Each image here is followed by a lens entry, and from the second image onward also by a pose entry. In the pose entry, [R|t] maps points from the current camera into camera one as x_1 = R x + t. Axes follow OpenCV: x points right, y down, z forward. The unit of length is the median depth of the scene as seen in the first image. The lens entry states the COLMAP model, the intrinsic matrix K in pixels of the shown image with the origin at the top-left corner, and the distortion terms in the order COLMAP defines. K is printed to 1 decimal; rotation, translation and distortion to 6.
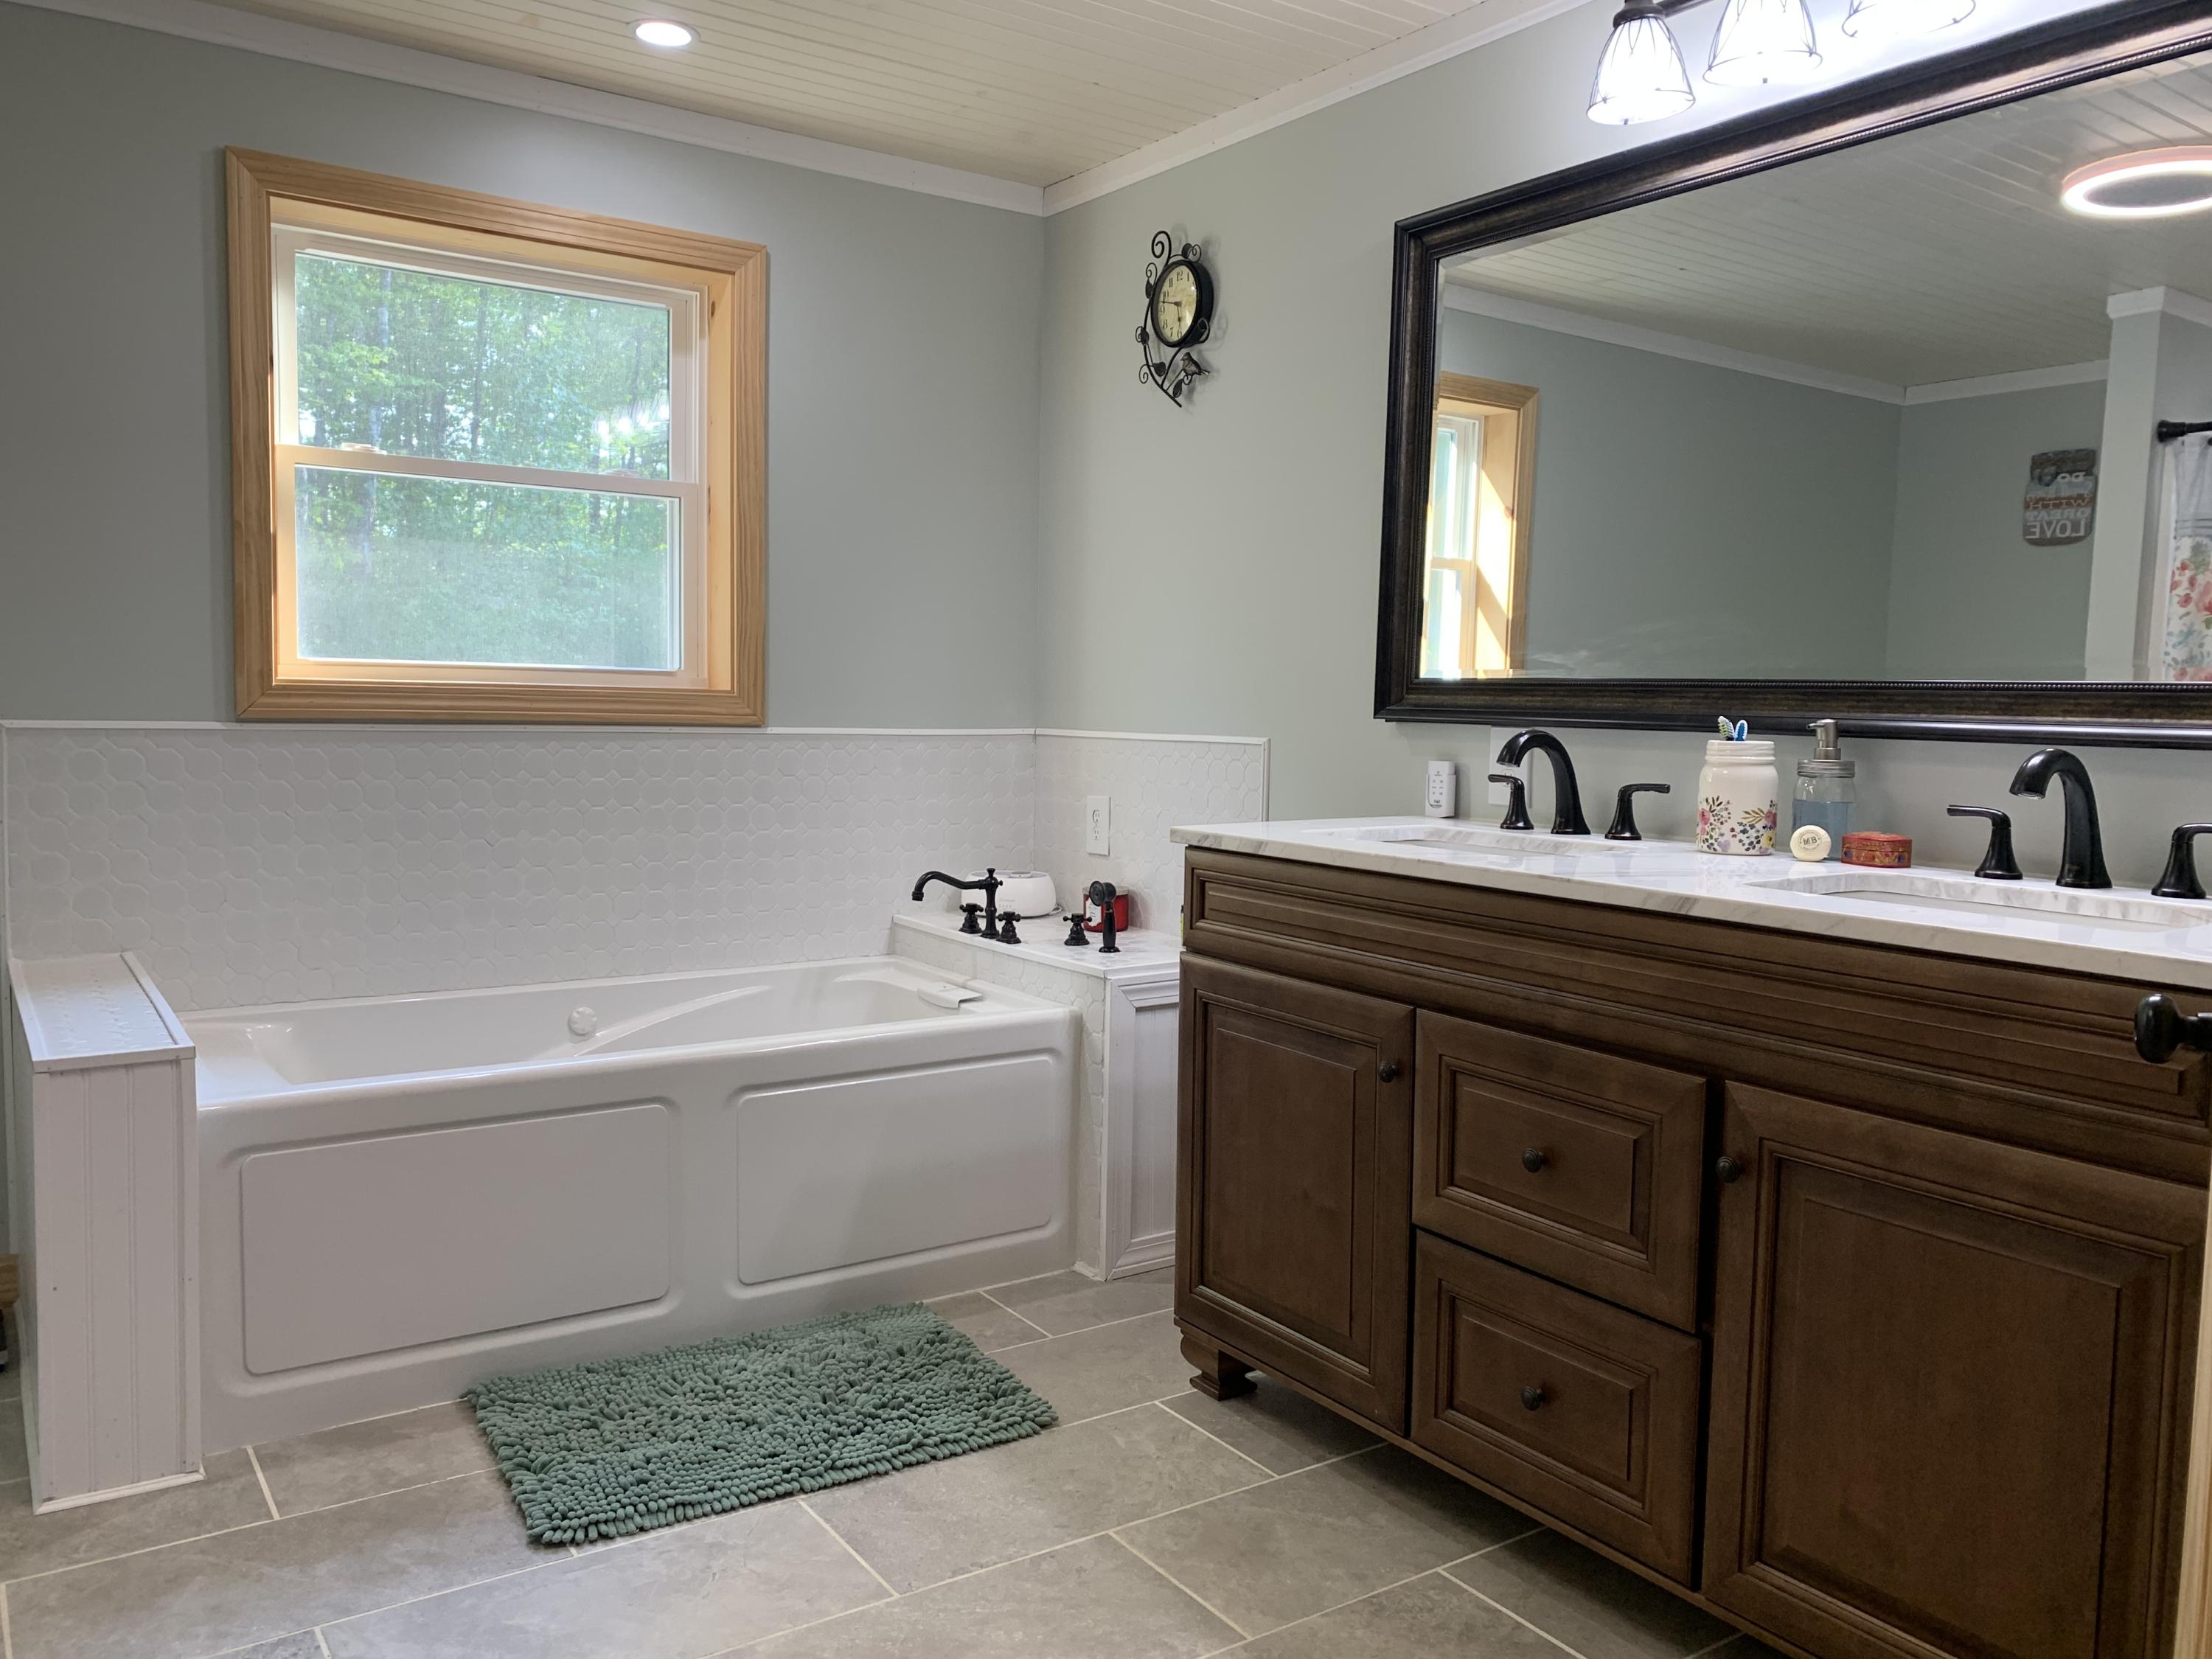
lens RADIAL K [[1699.4, 0, 1105.6], [0, 1699.4, 828.1], [0, 0, 1]] dist [0.063951, -0.004834]
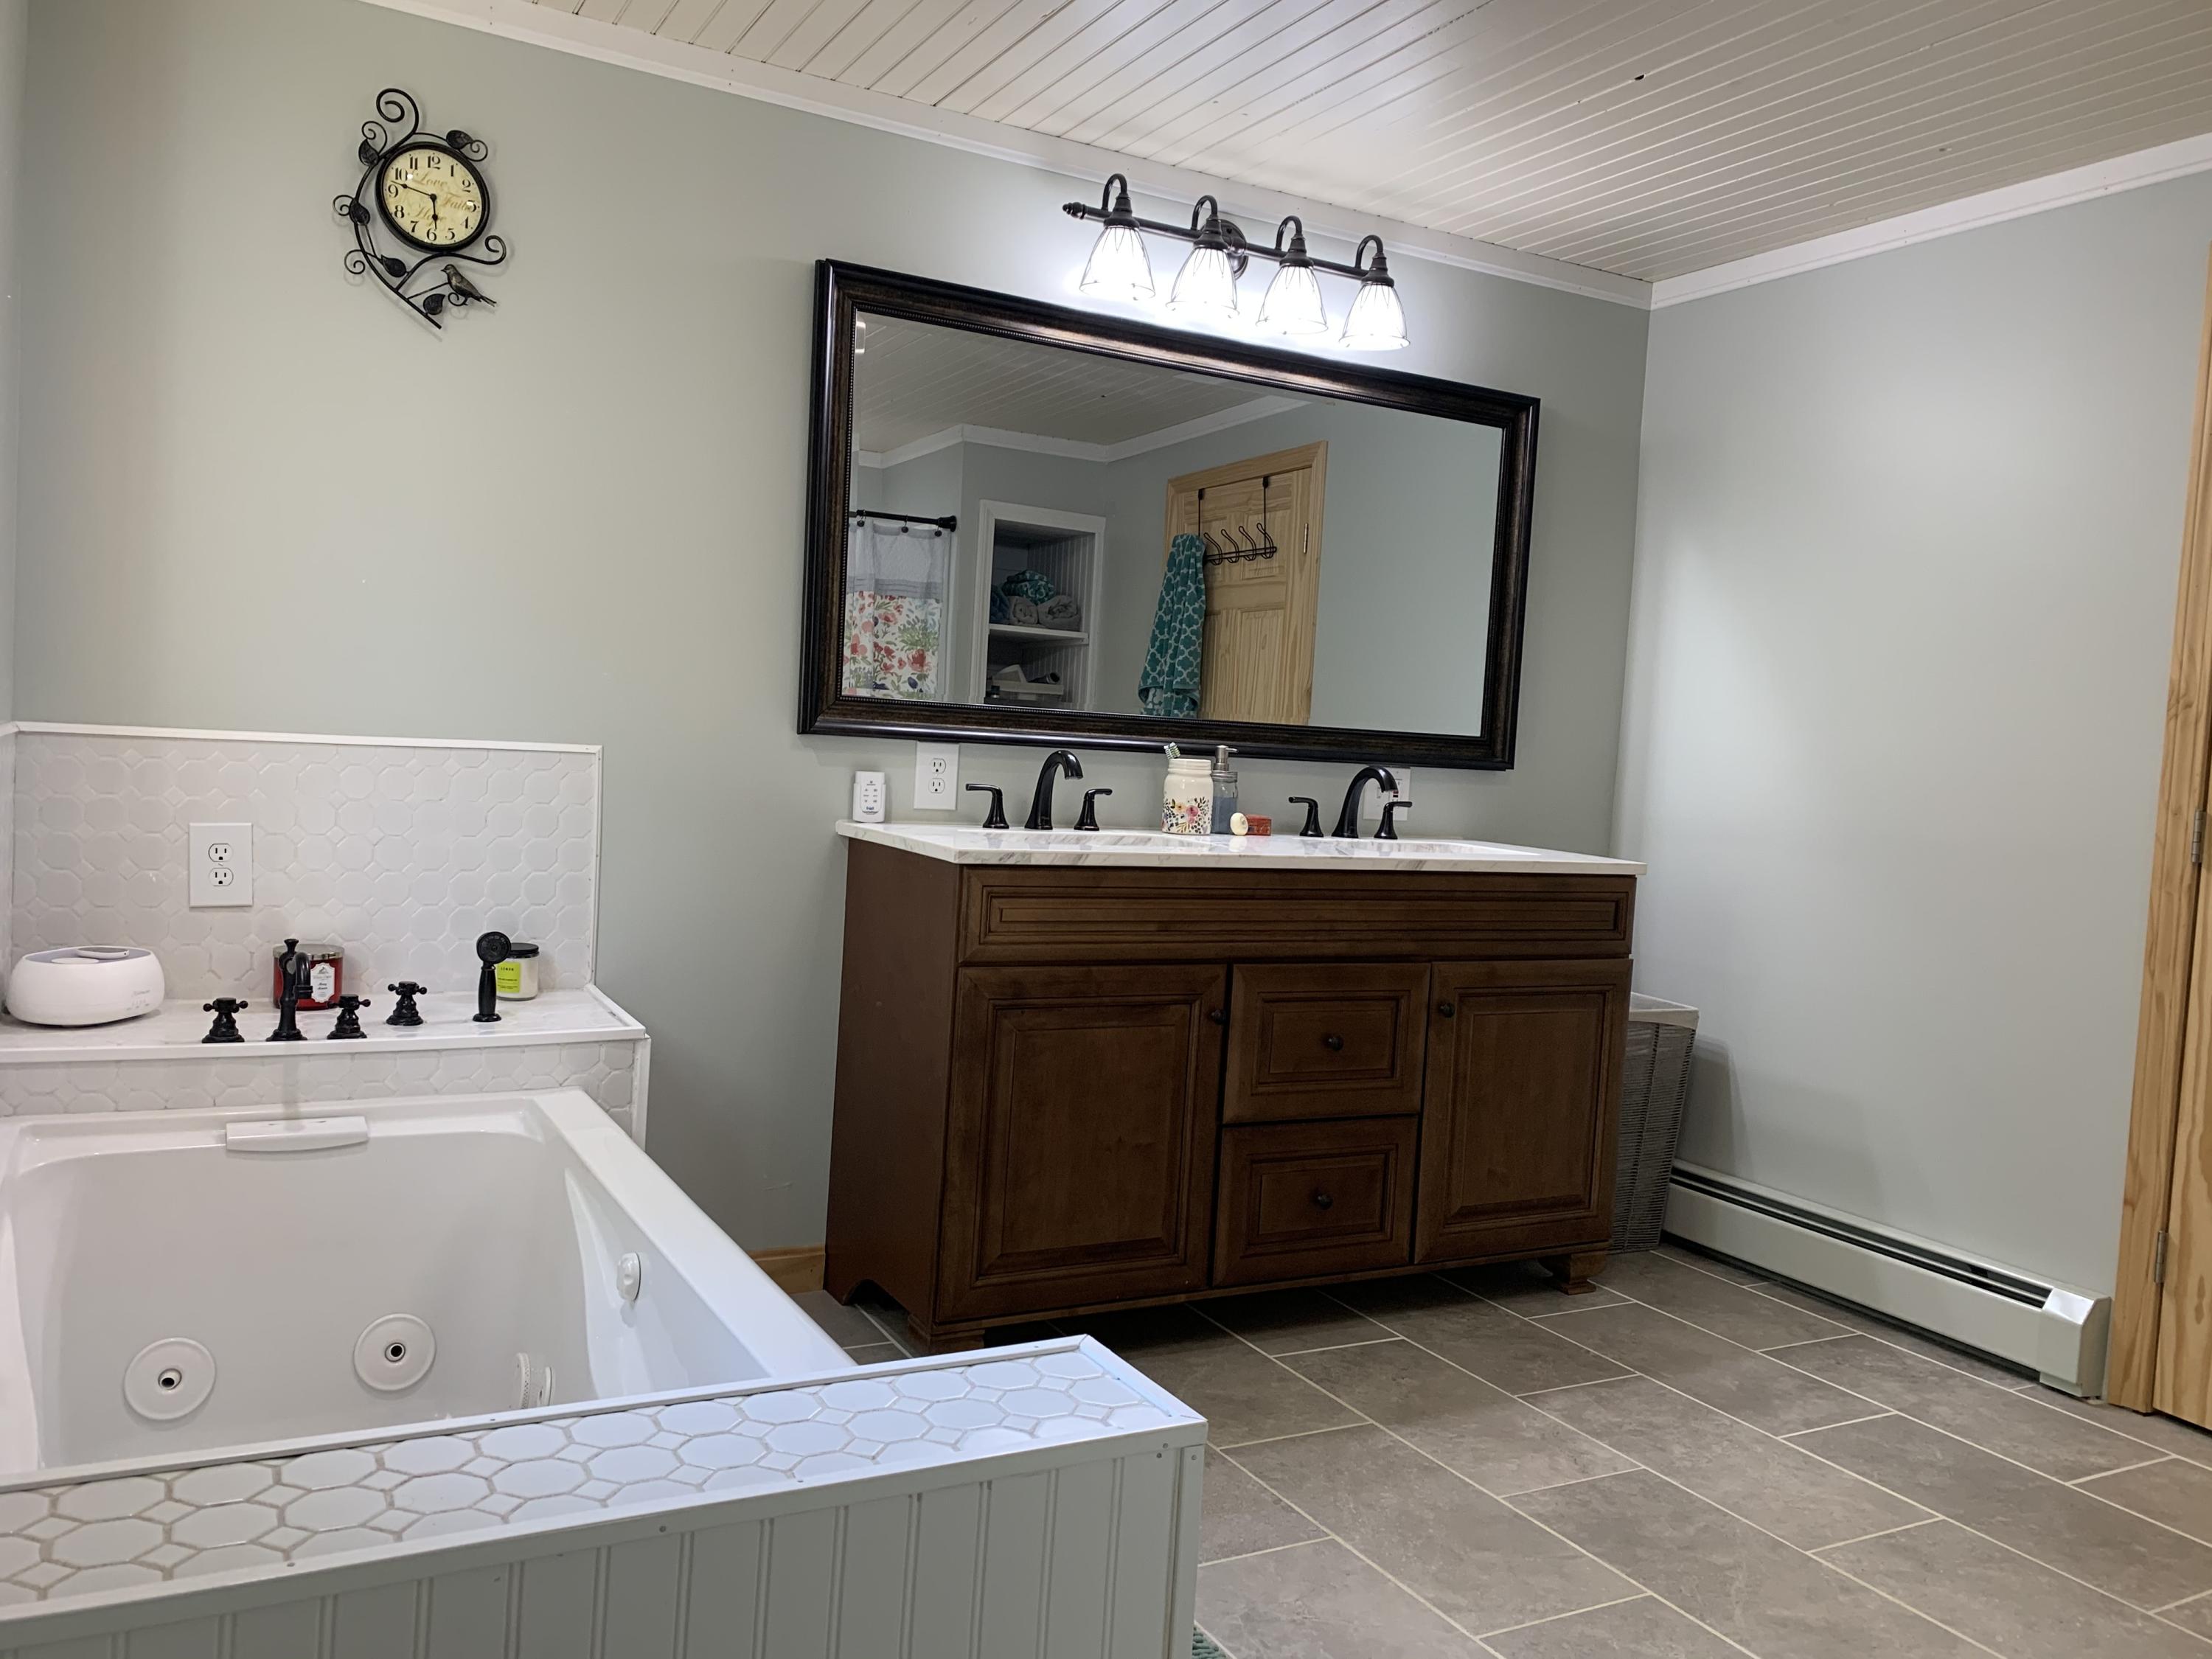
lens RADIAL K [[1699.4, 0, 1103.5], [0, 1699.4, 819.8], [0, 0, 1]] dist [0.063951, -0.004834]
pose [[0.106196, -0.061263, 0.992456, -0.962311], [0.025249, 0.997945, 0.058900, -0.075481], [-0.994025, 0.018804, 0.107524, 0.794938]]
